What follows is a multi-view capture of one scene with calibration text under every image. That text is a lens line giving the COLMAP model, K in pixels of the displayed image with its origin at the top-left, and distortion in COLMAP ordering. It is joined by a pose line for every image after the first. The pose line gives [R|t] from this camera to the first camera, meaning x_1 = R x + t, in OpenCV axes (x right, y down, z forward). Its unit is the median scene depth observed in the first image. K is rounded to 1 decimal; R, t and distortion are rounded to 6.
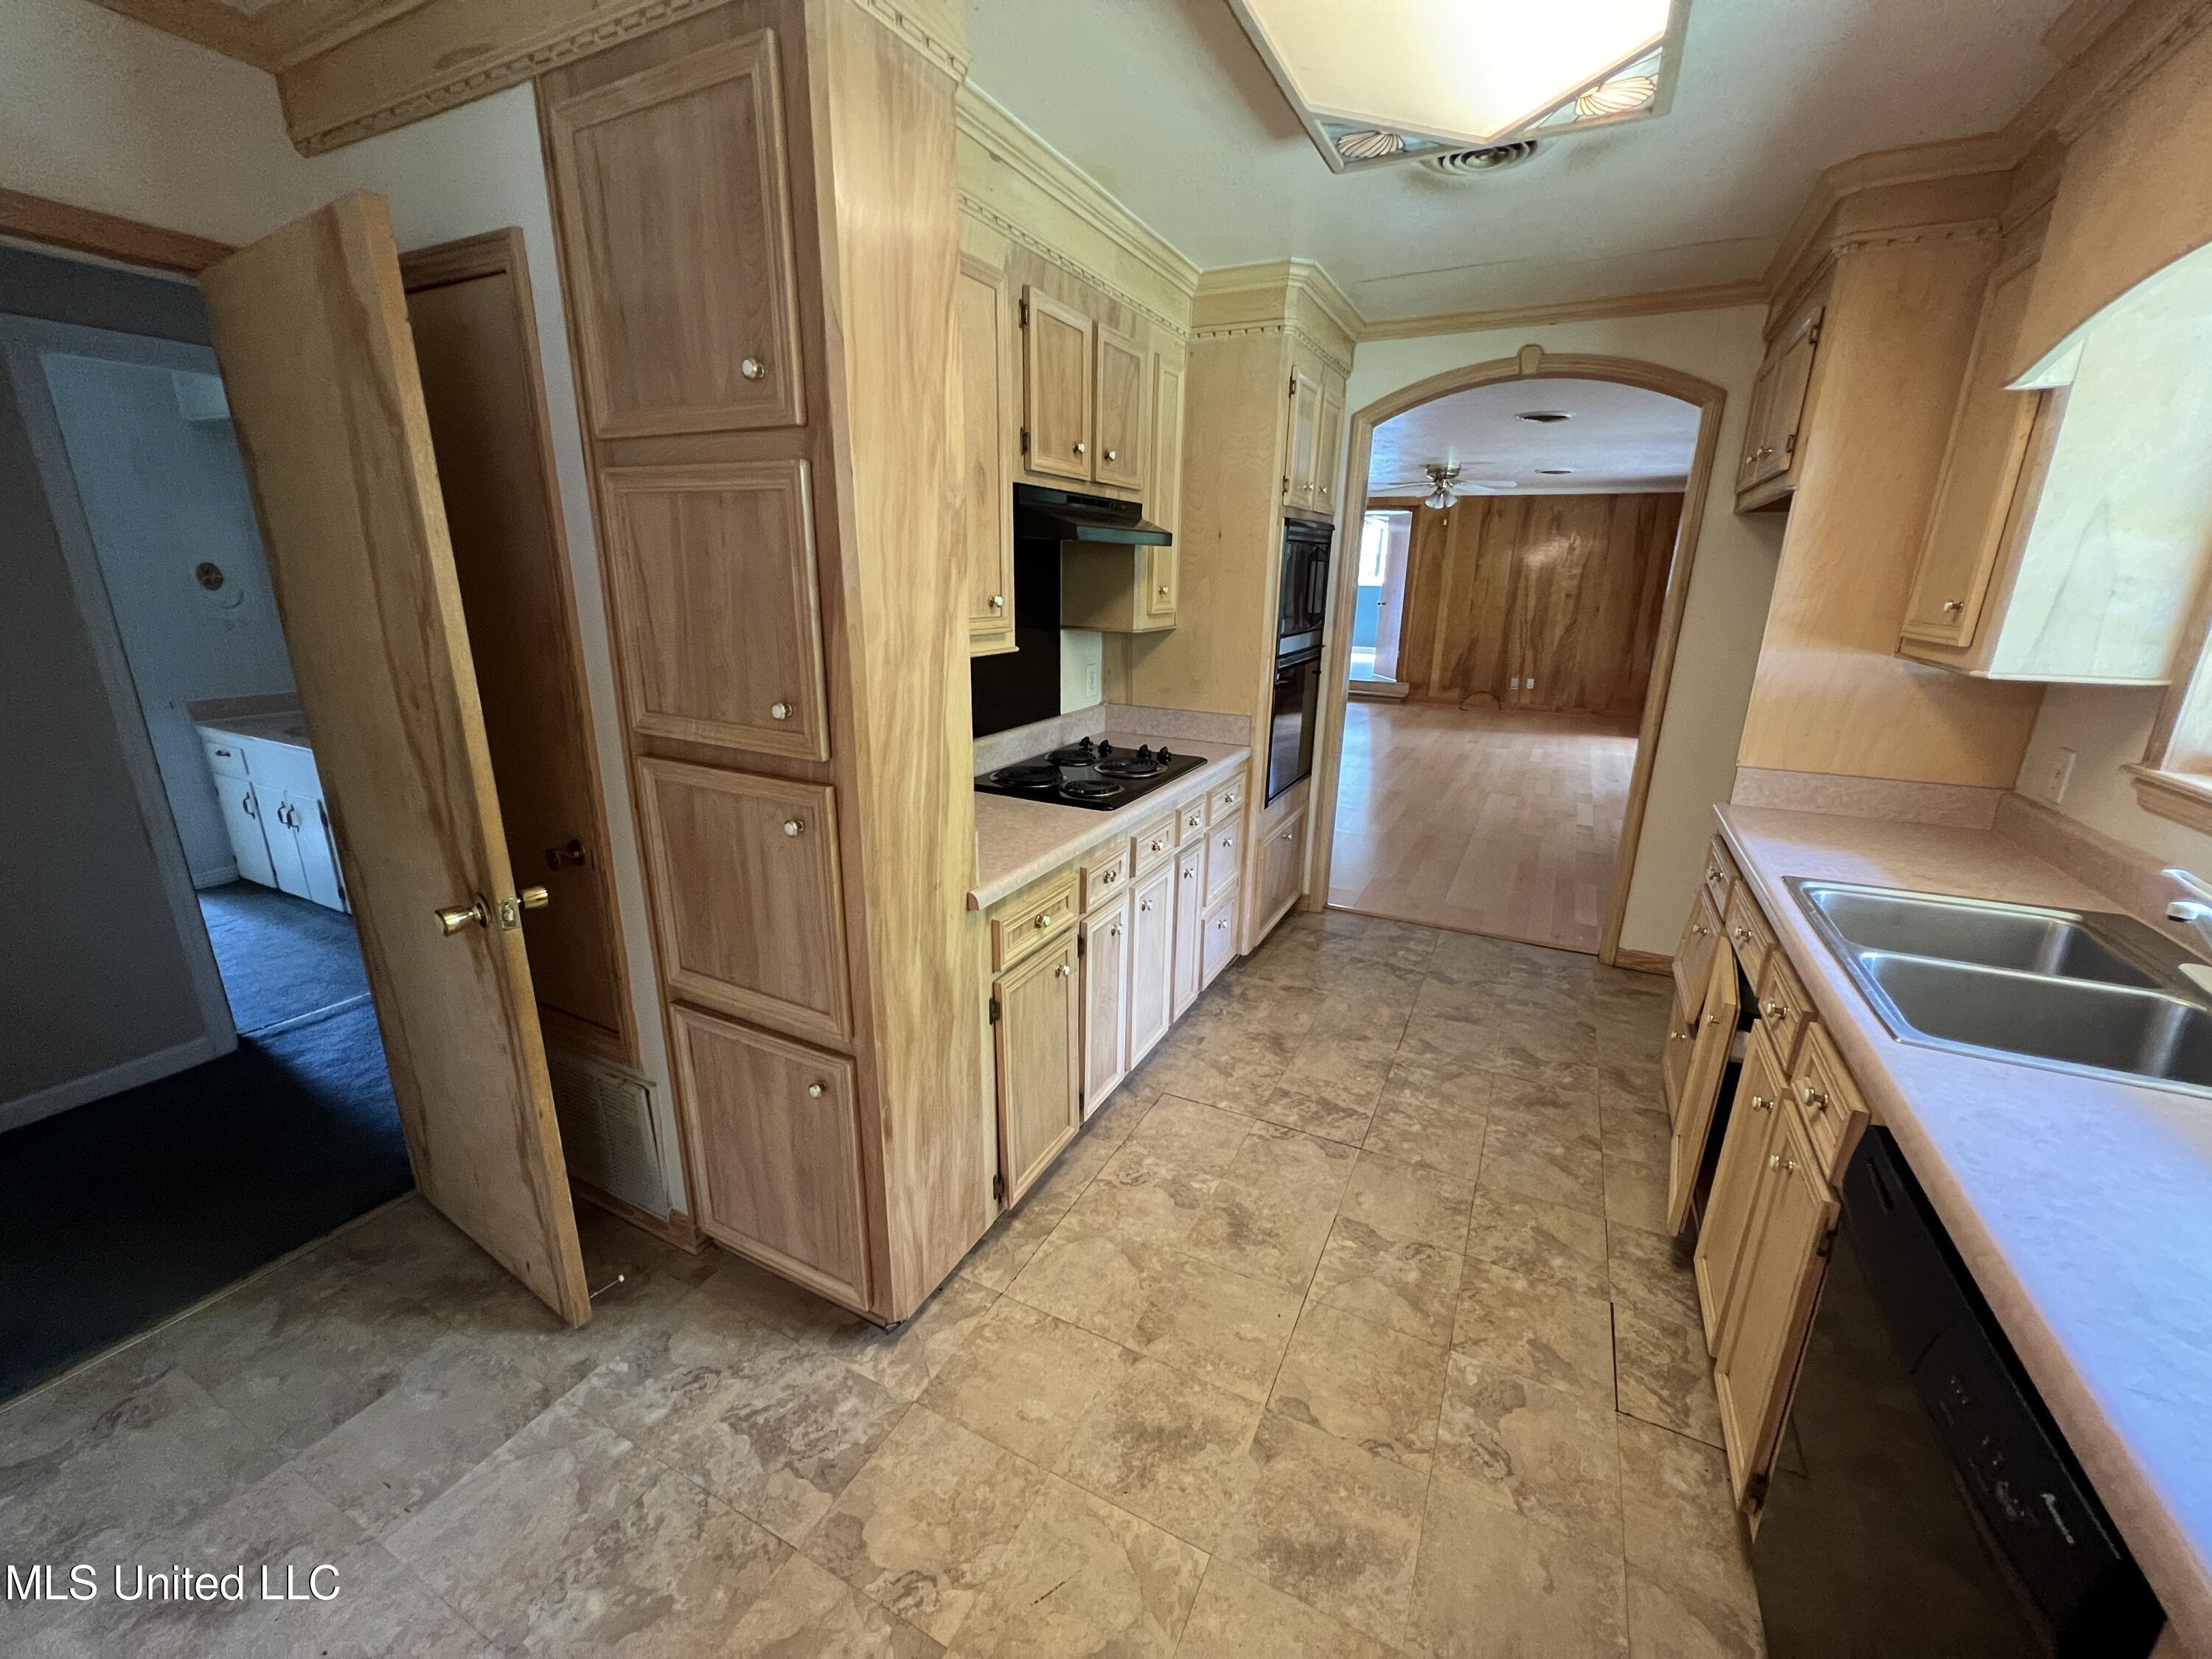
lens RADIAL K [[885.7, 0, 1106.8], [0, 885.7, 831.5], [0, 0, 1]] dist [-0.001392, 0.000738]
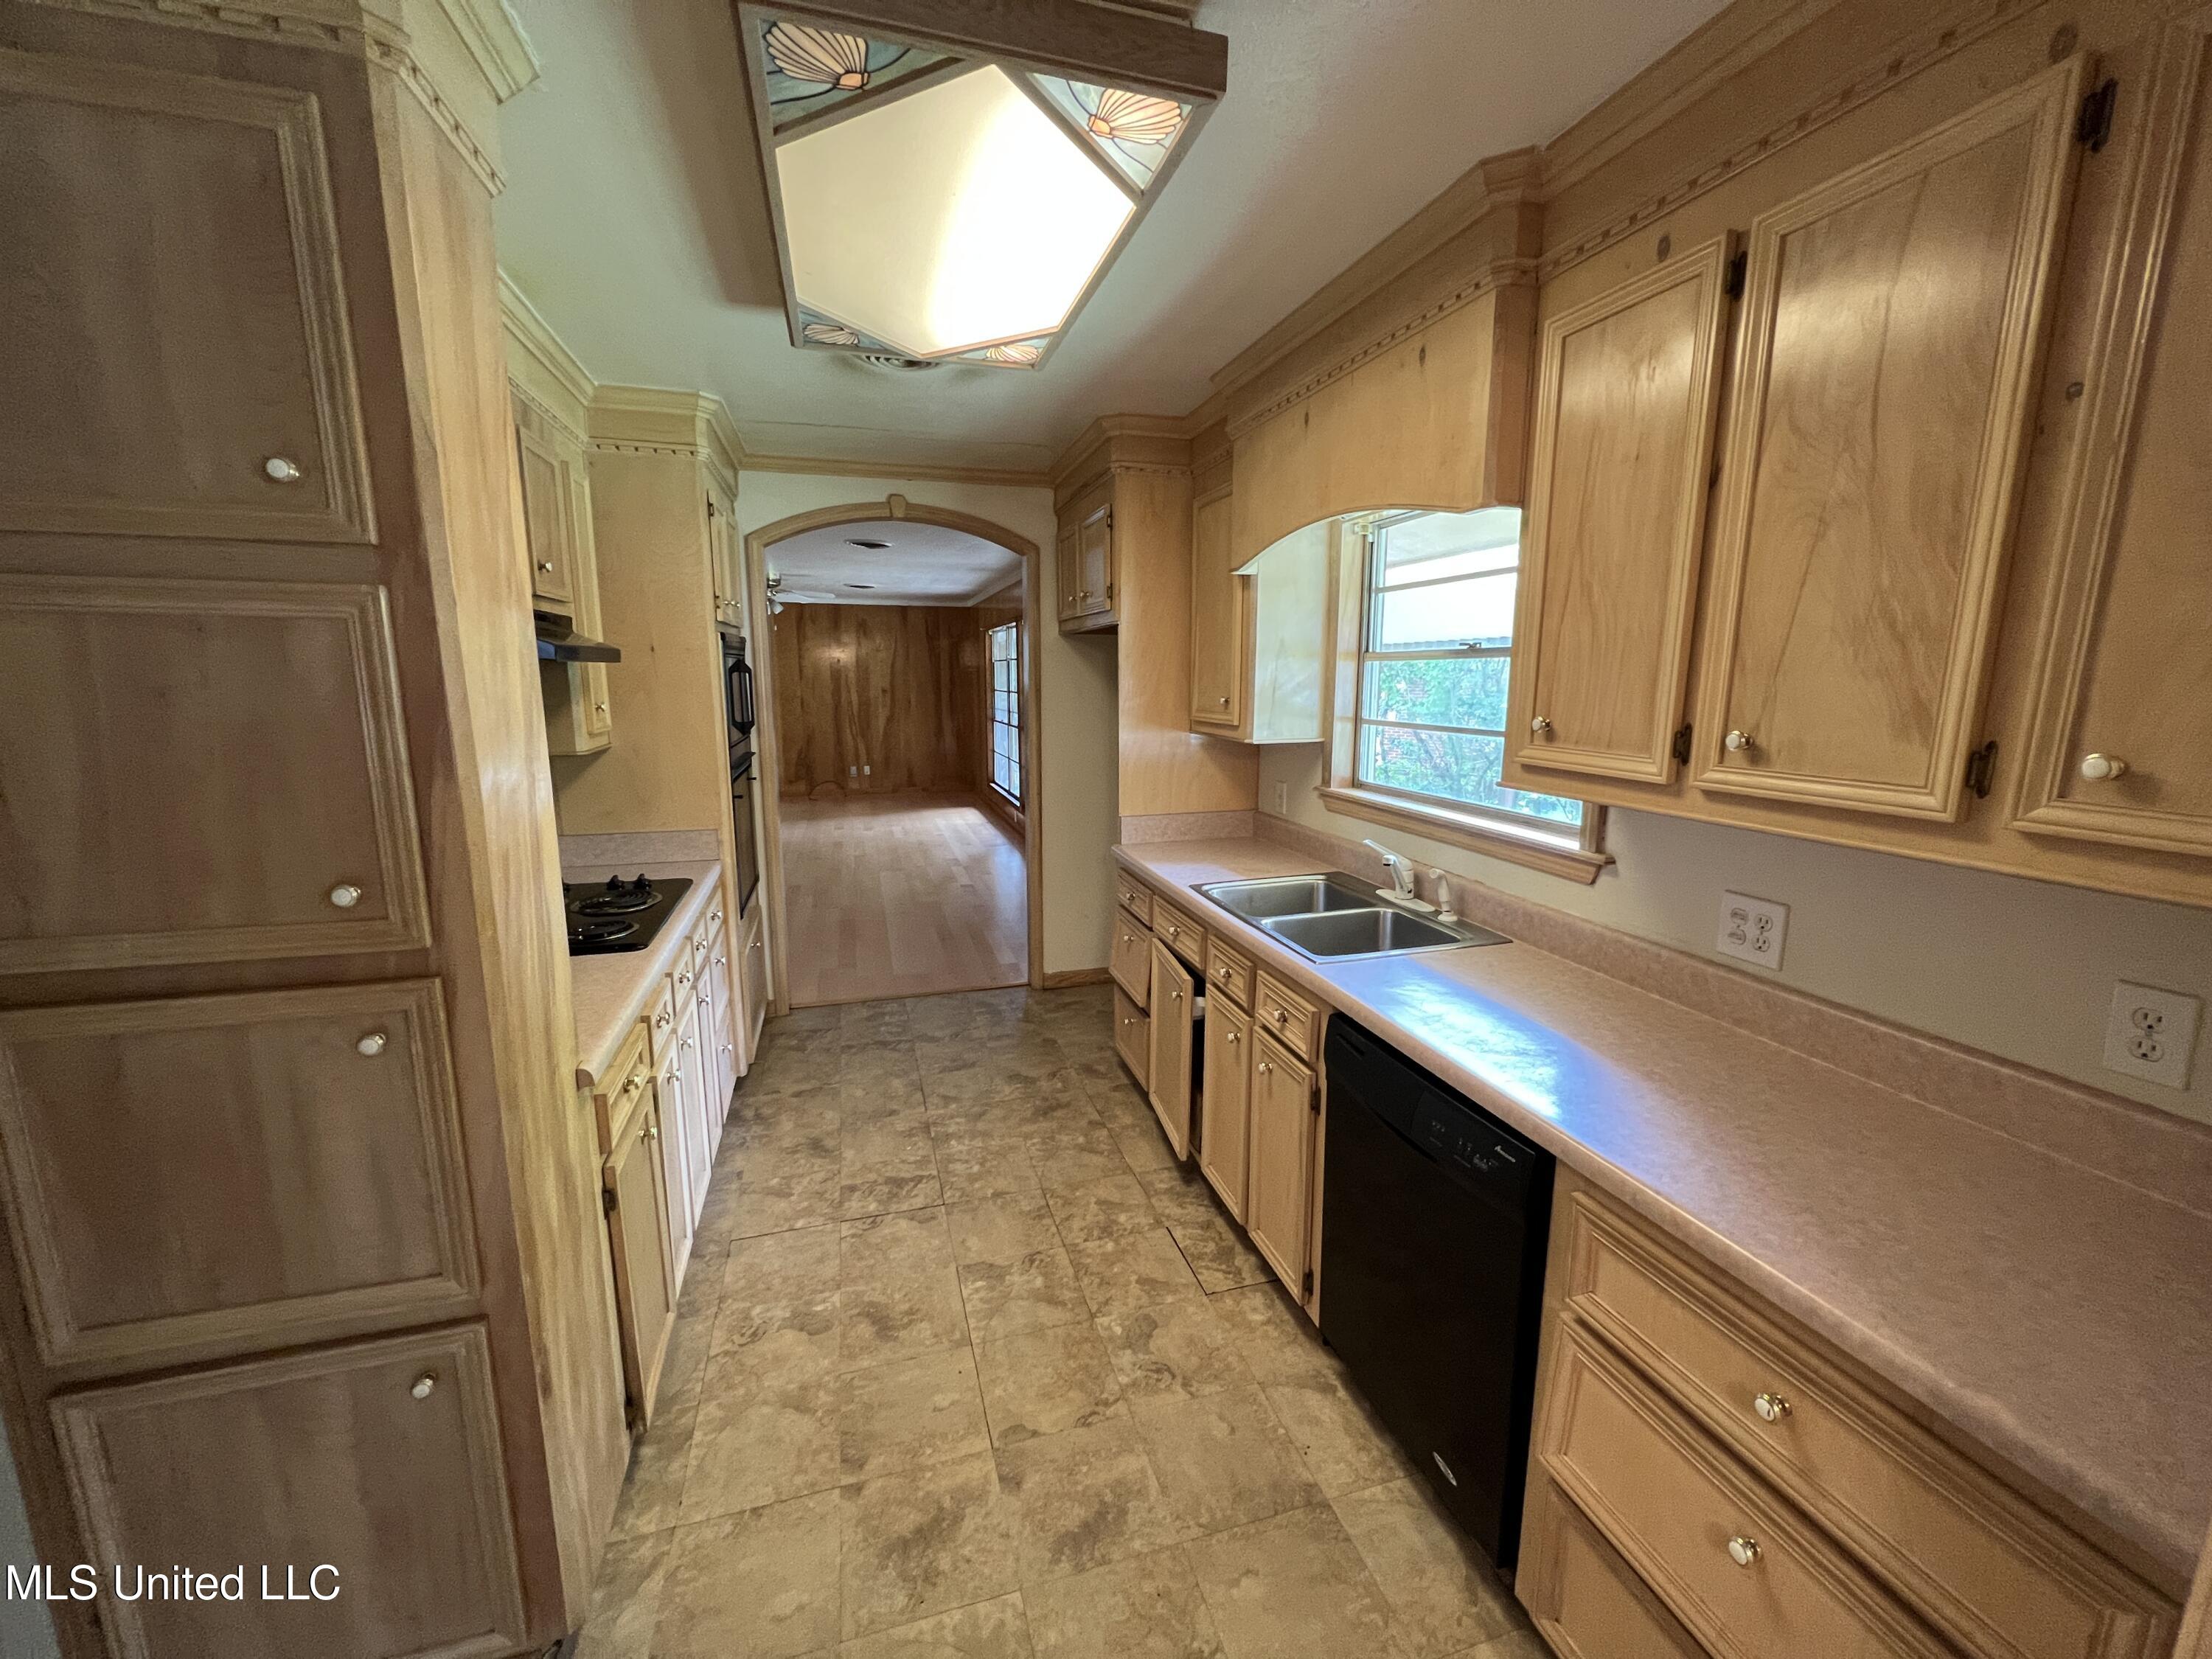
lens RADIAL K [[885.7, 0, 1106.8], [0, 885.7, 831.5], [0, 0, 1]] dist [-0.001392, 0.000738]
pose [[0.730112, -0.134556, 0.669949, -0.265180], [0.202520, 0.978982, -0.024082, -0.025709], [-0.652627, 0.153261, 0.742017, -0.005835]]
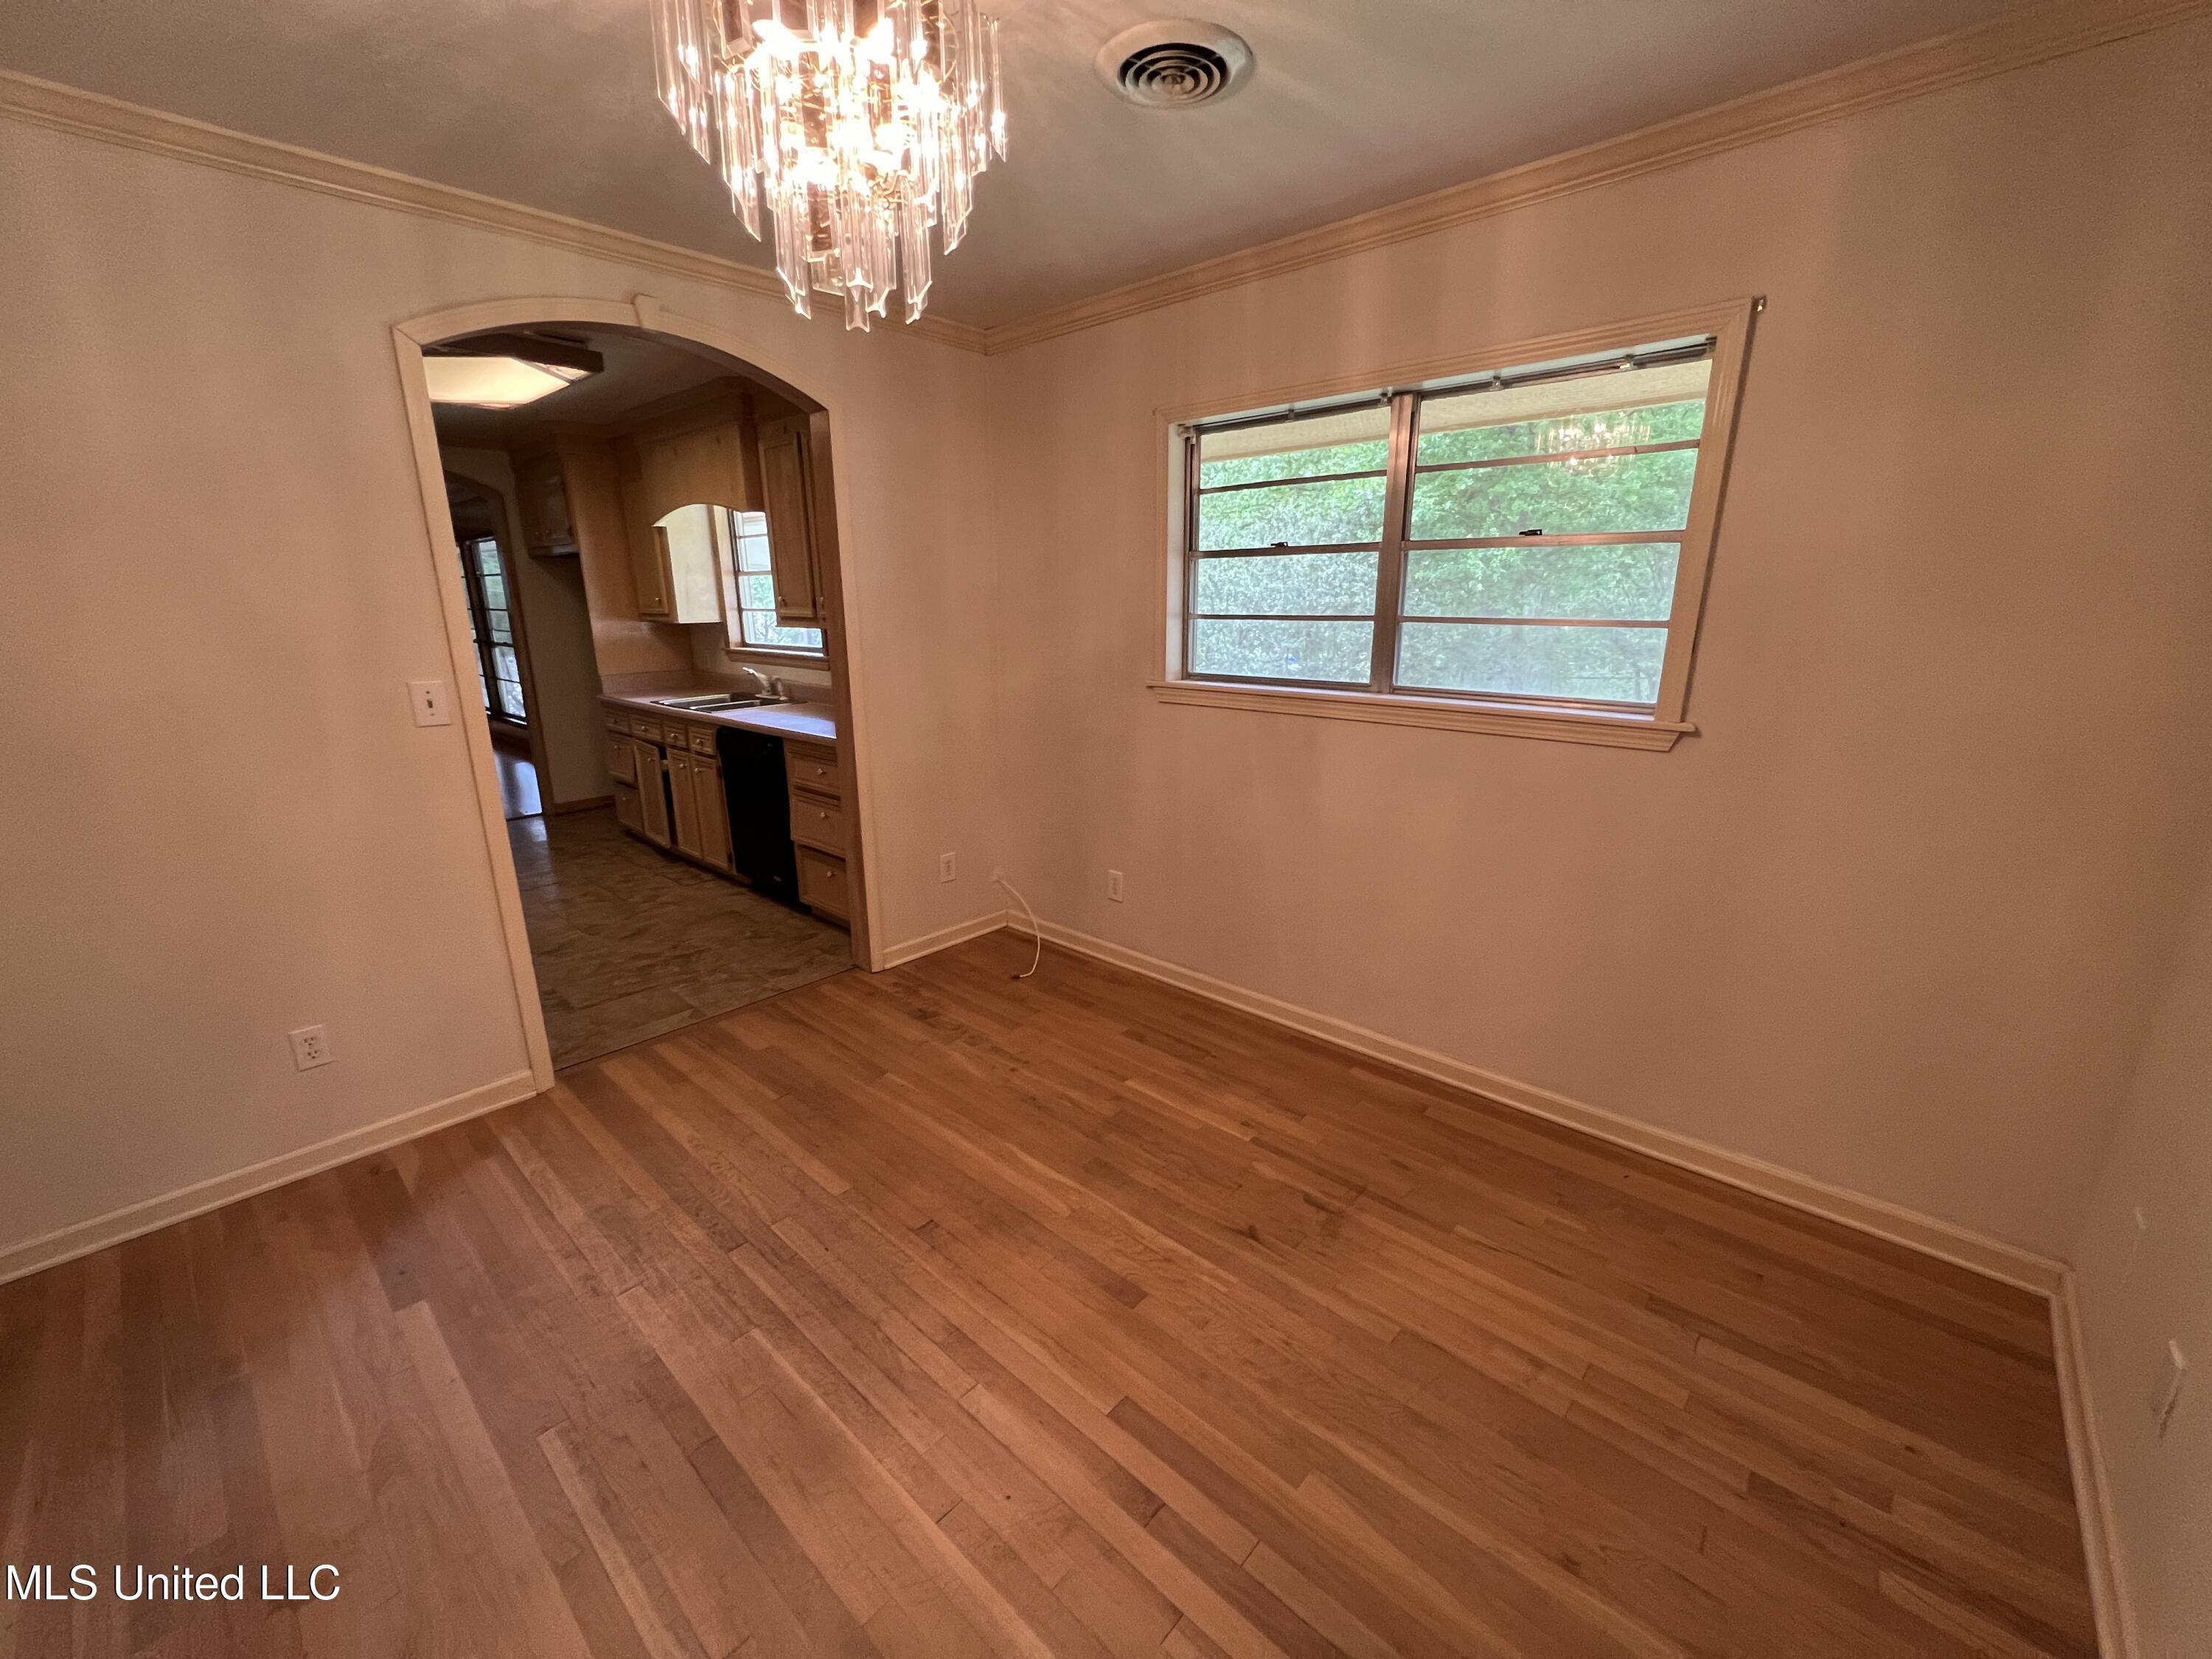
lens RADIAL K [[889.9, 0, 1098.8], [0, 889.9, 825.9], [0, 0, 1]] dist [-0.001434, 0.000092]
pose [[0.274649, -0.261375, 0.925338, -1.259343], [0.282573, 0.941792, 0.182153, 0.259168], [-0.919087, 0.211447, 0.332520, -0.917351]]
